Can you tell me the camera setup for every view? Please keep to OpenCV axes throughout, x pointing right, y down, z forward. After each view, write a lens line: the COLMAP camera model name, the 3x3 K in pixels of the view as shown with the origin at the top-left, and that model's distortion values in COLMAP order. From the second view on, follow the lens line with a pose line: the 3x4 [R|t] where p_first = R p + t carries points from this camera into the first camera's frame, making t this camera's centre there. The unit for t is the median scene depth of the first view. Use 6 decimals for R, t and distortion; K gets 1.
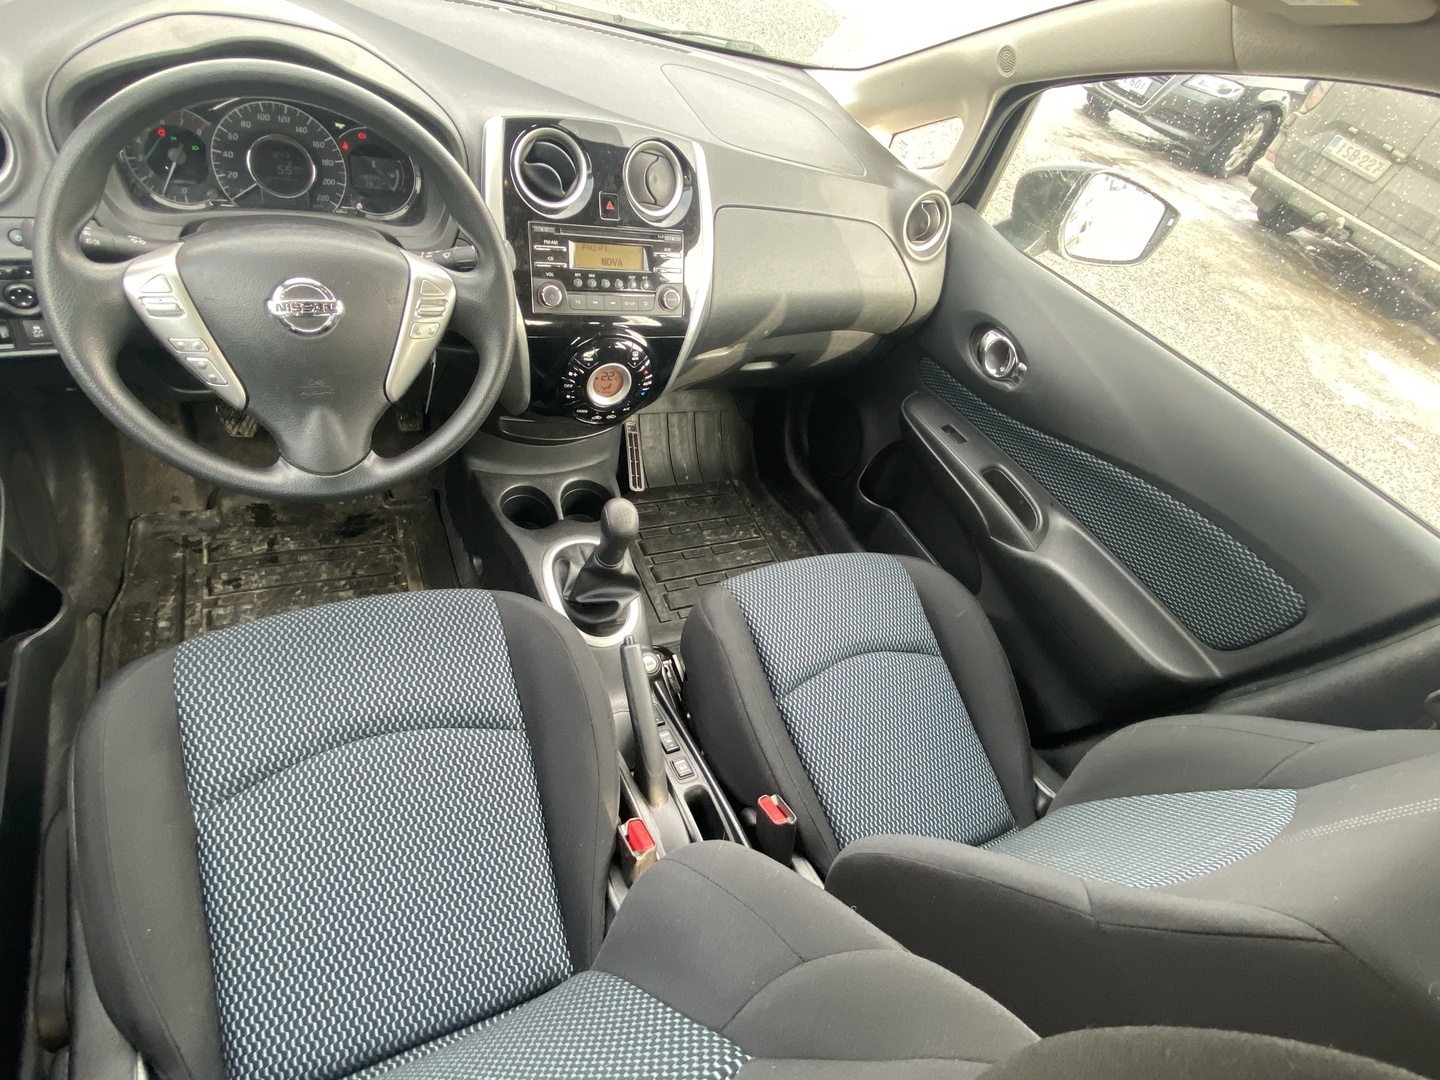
lens RADIAL K [[763.1, 0, 718.4], [0, 763.1, 537.1], [0, 0, 1]] dist [-0.004577, -0.000364]
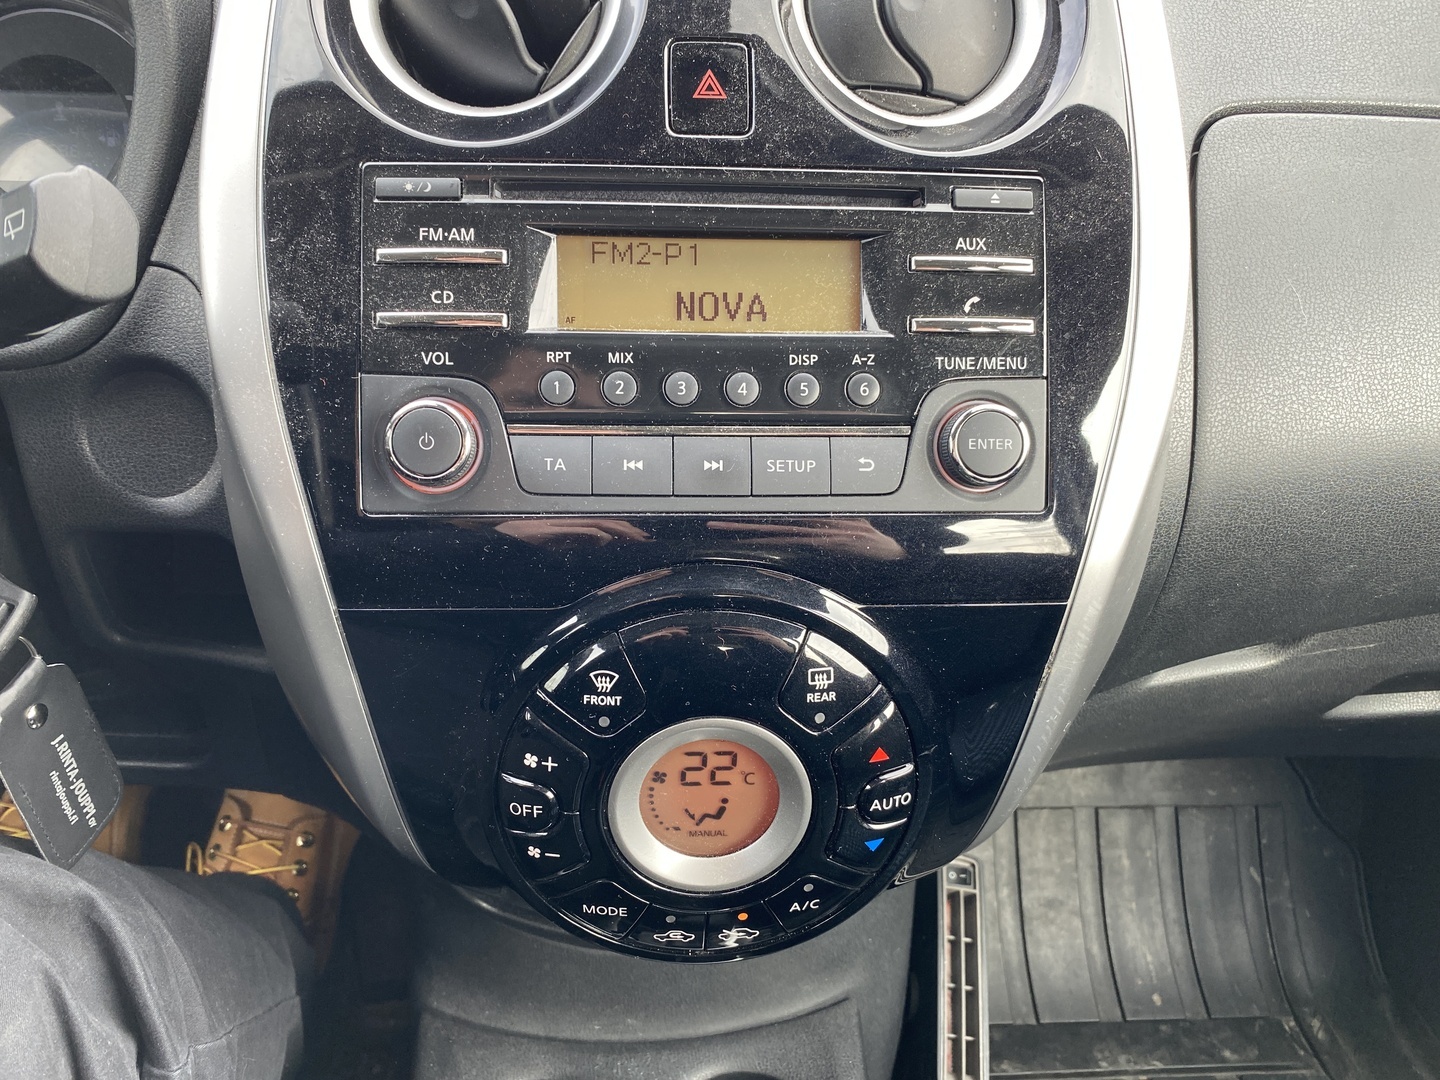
lens RADIAL K [[1085.0, 0, 722.7], [0, 1085.0, 538.2], [0, 0, 1]] dist [0.008521, 0.000142]
pose [[0.898653, -0.033549, -0.437376, 0.008151], [-0.107210, 0.950035, -0.293153, -0.180174], [0.425357, 0.310334, 0.850155, 0.691012]]
